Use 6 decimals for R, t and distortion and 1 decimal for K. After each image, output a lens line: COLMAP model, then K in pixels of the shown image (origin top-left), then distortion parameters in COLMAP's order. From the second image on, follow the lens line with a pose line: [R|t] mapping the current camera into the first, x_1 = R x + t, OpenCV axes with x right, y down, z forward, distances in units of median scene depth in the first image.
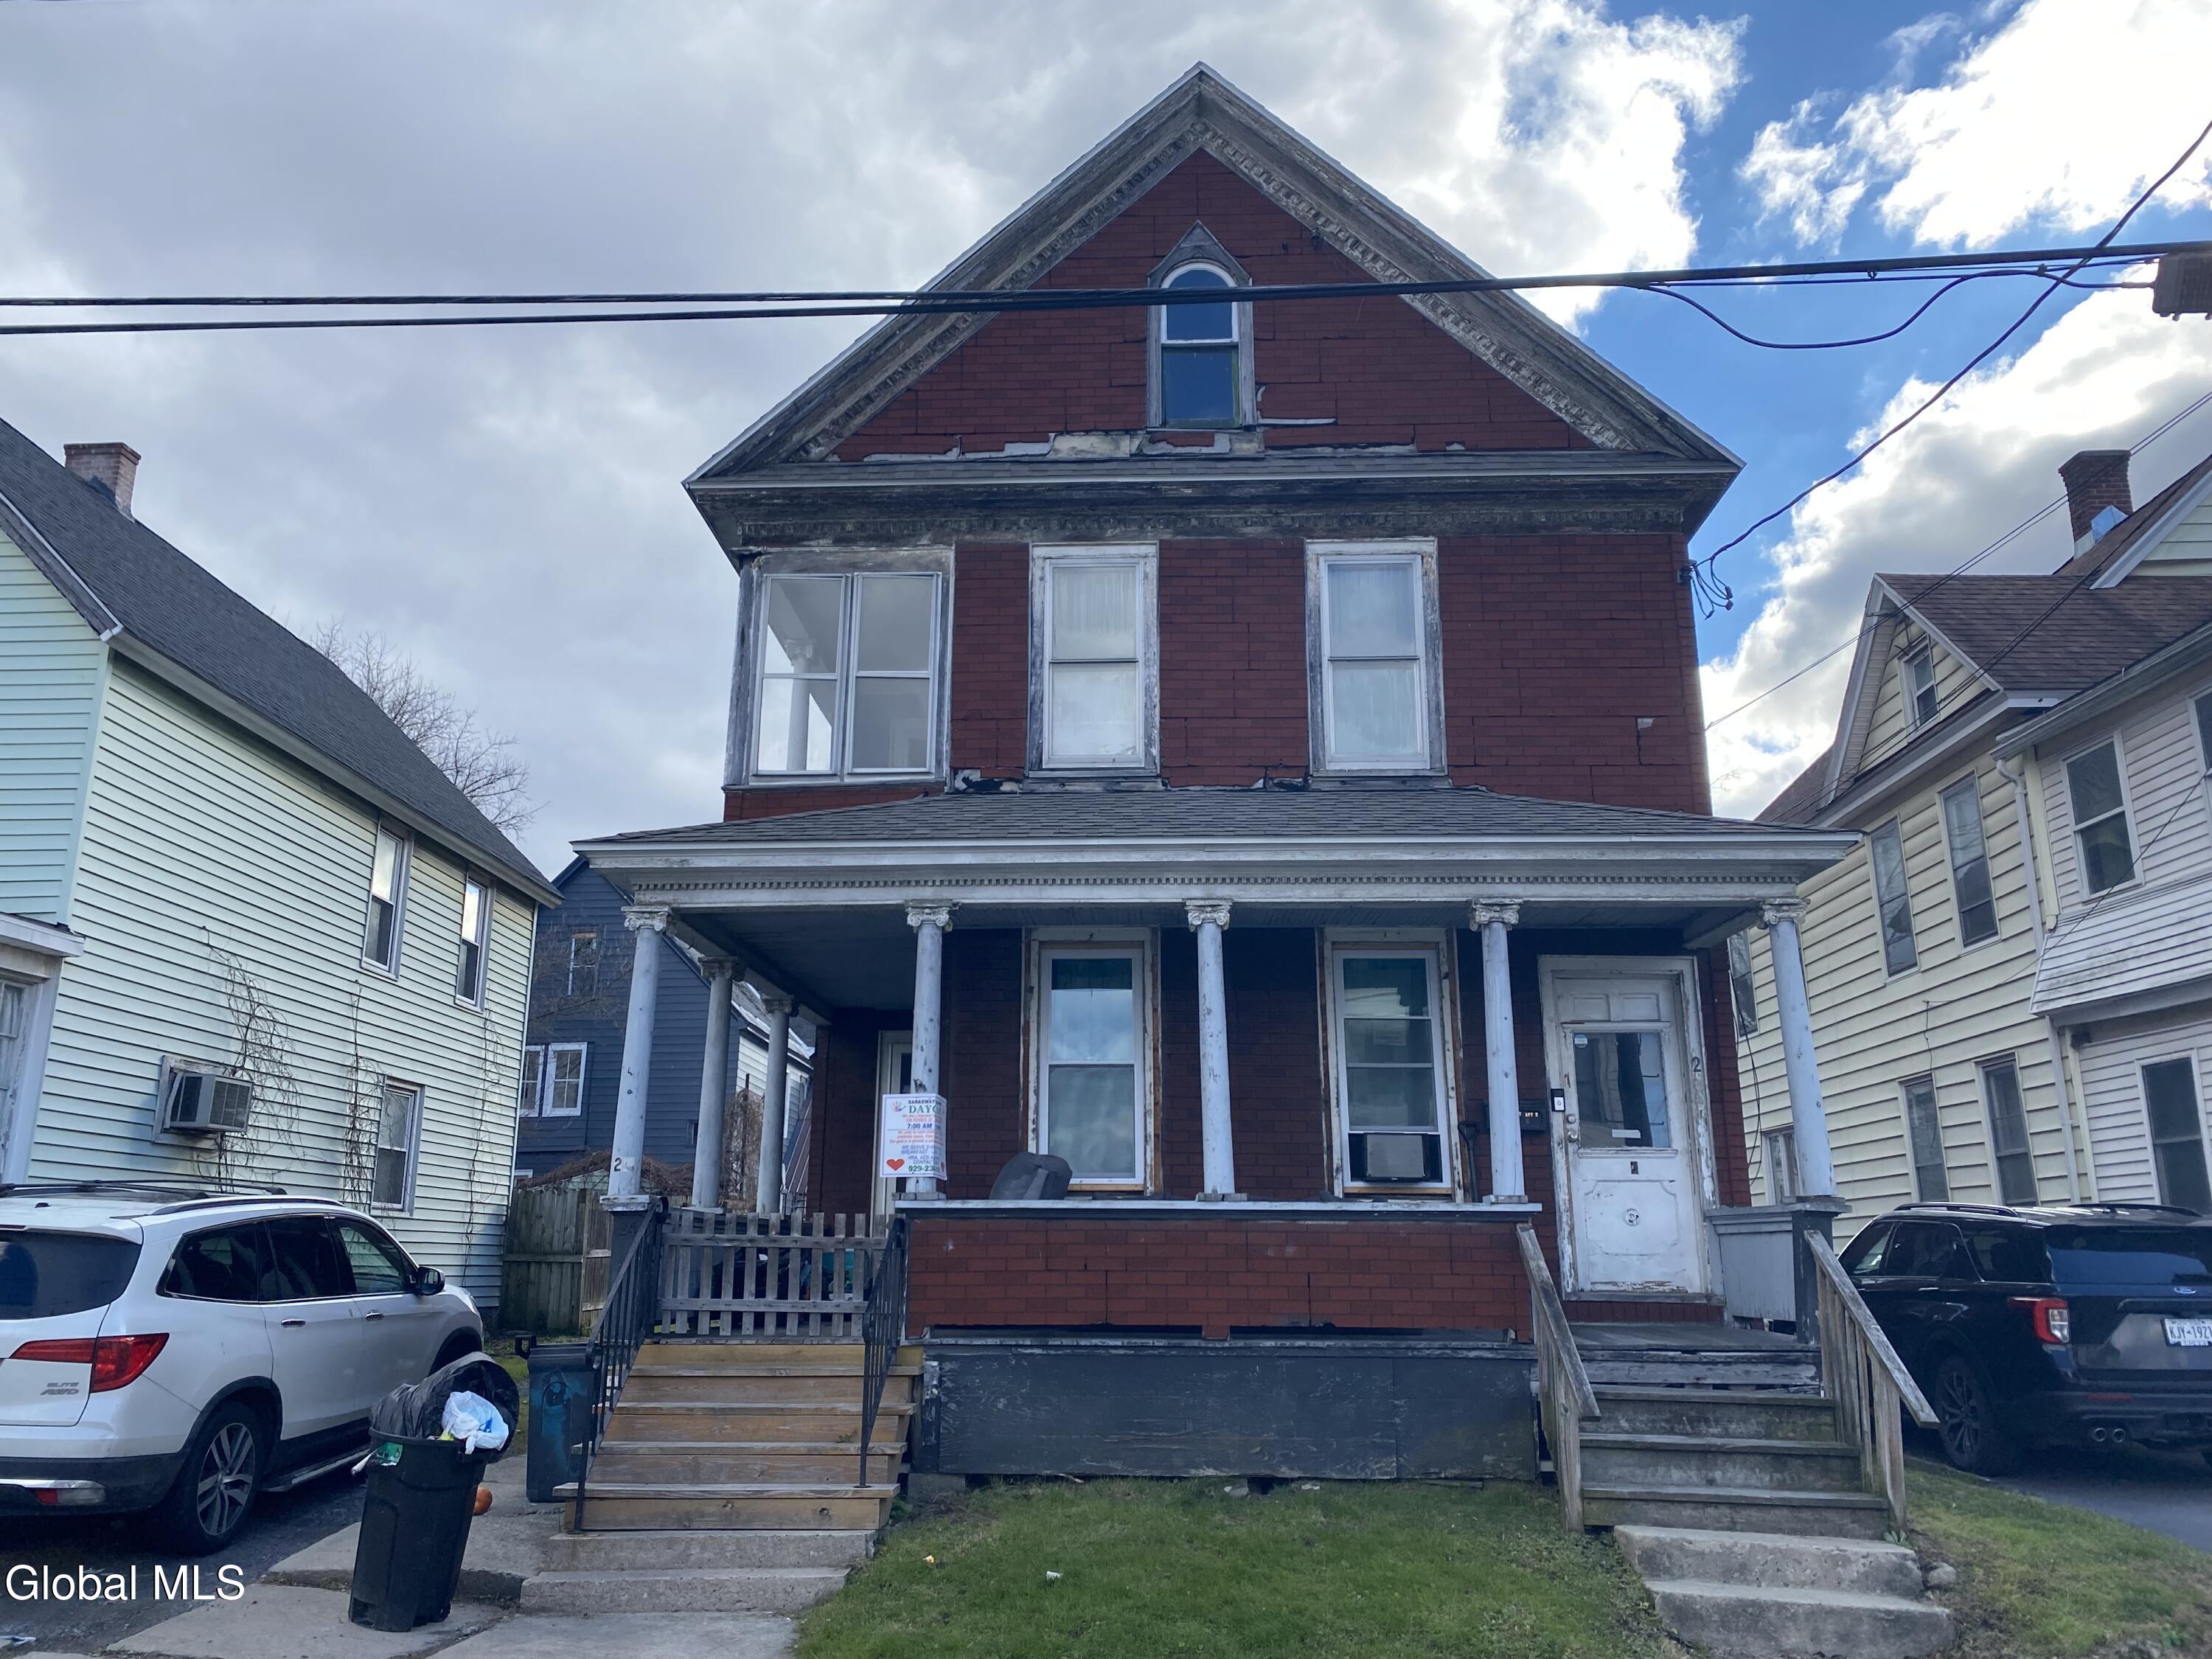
lens RADIAL K [[1727.9, 0, 1106.0], [0, 1727.9, 829.5], [0, 0, 1]] dist [0.012372, 0.007530]
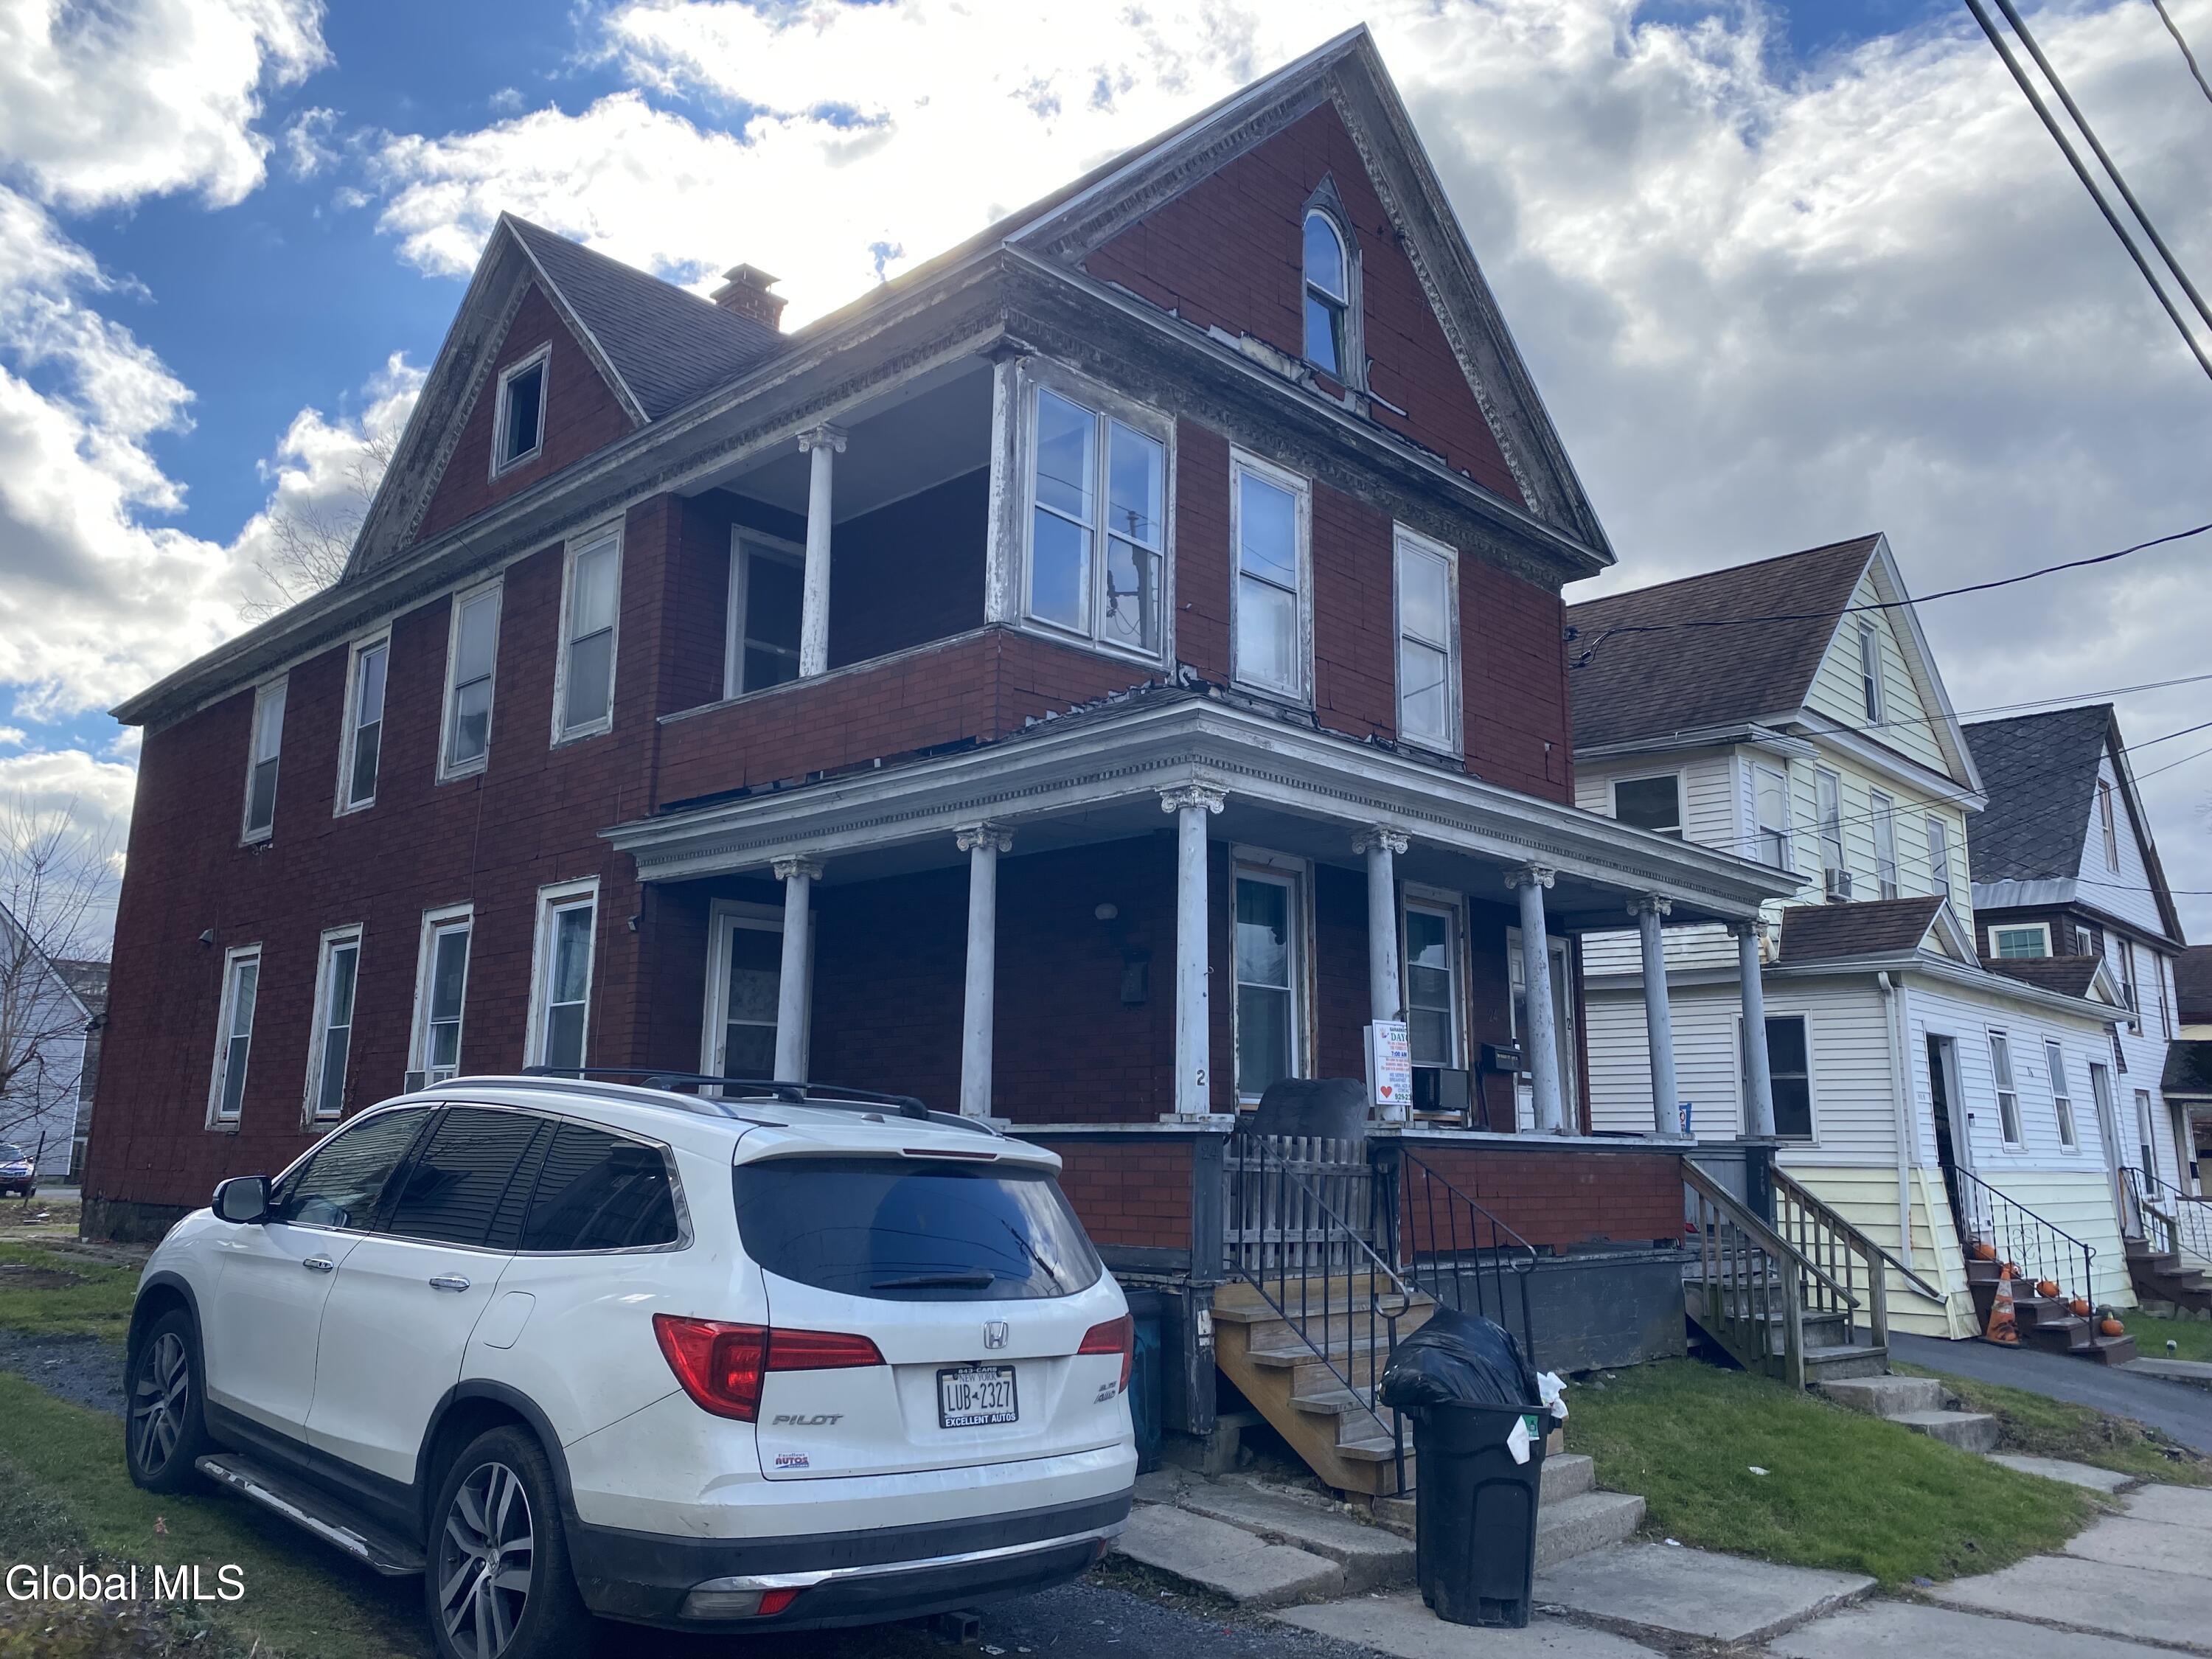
lens RADIAL K [[1704.4, 0, 1099.6], [0, 1704.4, 866.3], [0, 0, 1]] dist [-0.000002, 0.000427]
pose [[0.674247, 0.130944, 0.726804, -0.774723], [-0.196520, 0.980483, 0.005661, 0.076971], [-0.711878, -0.146649, 0.686821, 0.381777]]
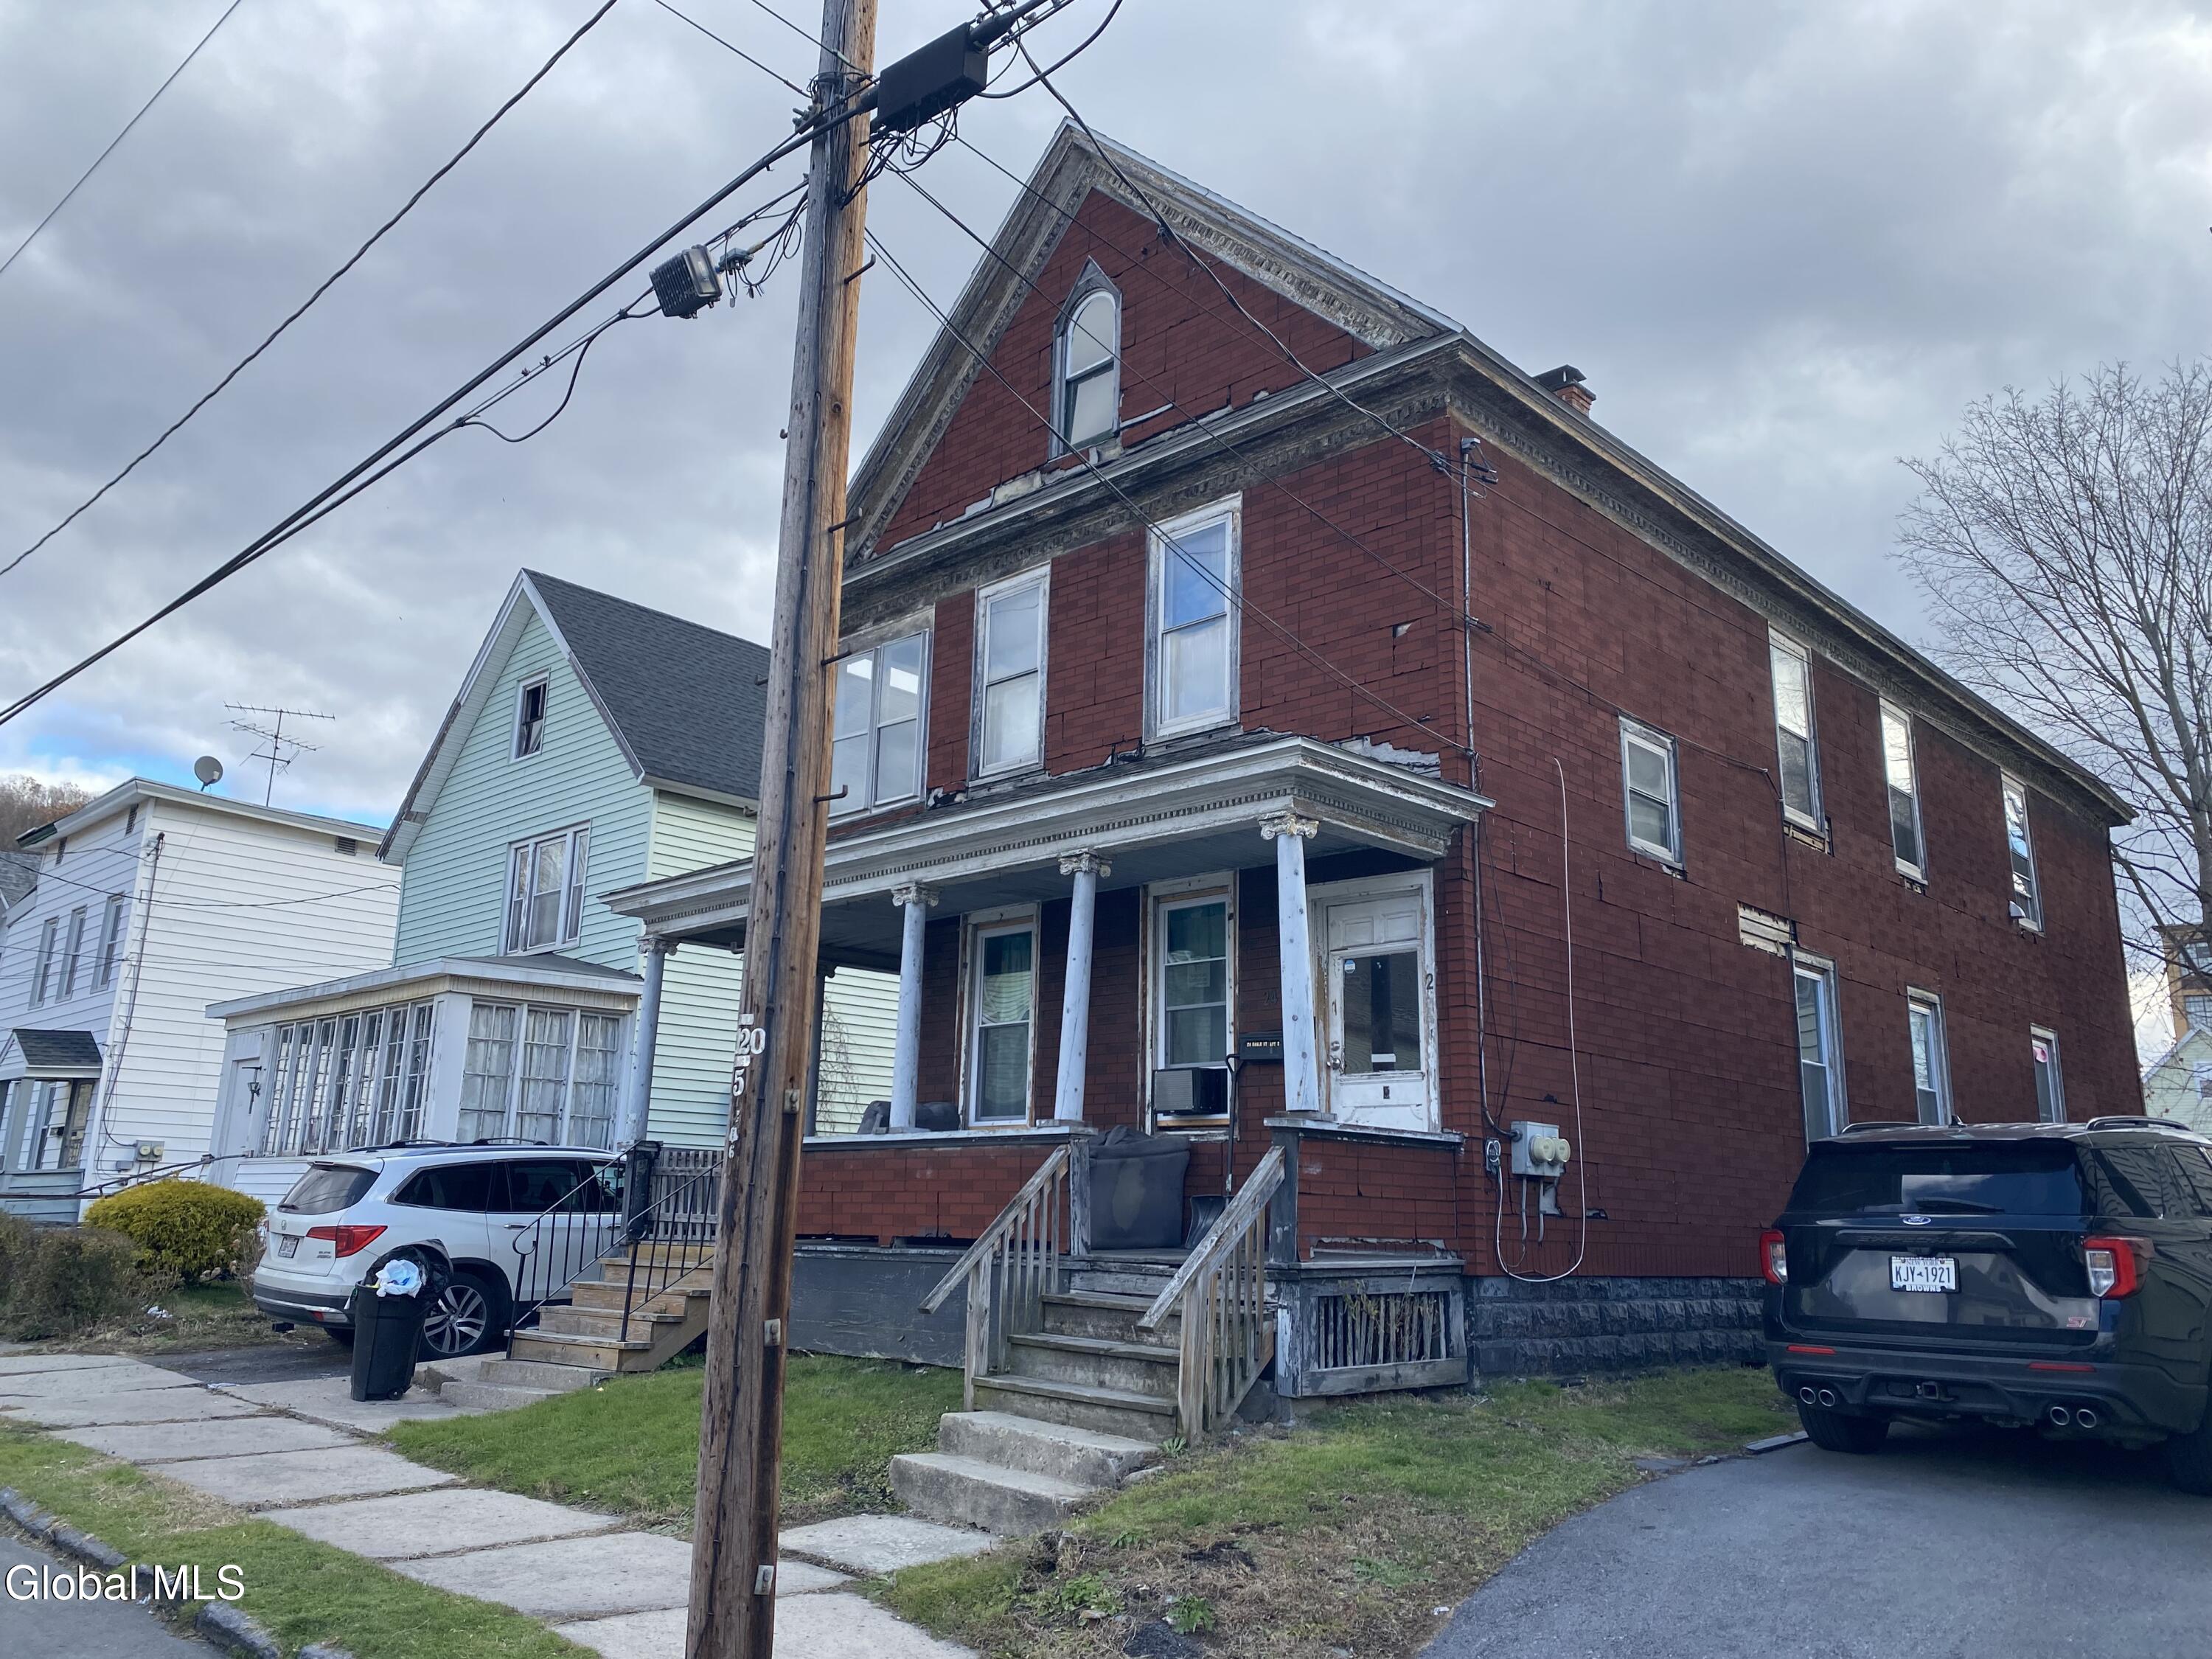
lens RADIAL K [[1727.9, 0, 1106.0], [0, 1727.9, 829.5], [0, 0, 1]] dist [0.012372, 0.007530]
pose [[0.736991, -0.140969, -0.661038, 0.806252], [0.148584, 0.987875, -0.045013, 0.065996], [0.659369, -0.065046, 0.749001, 0.170132]]
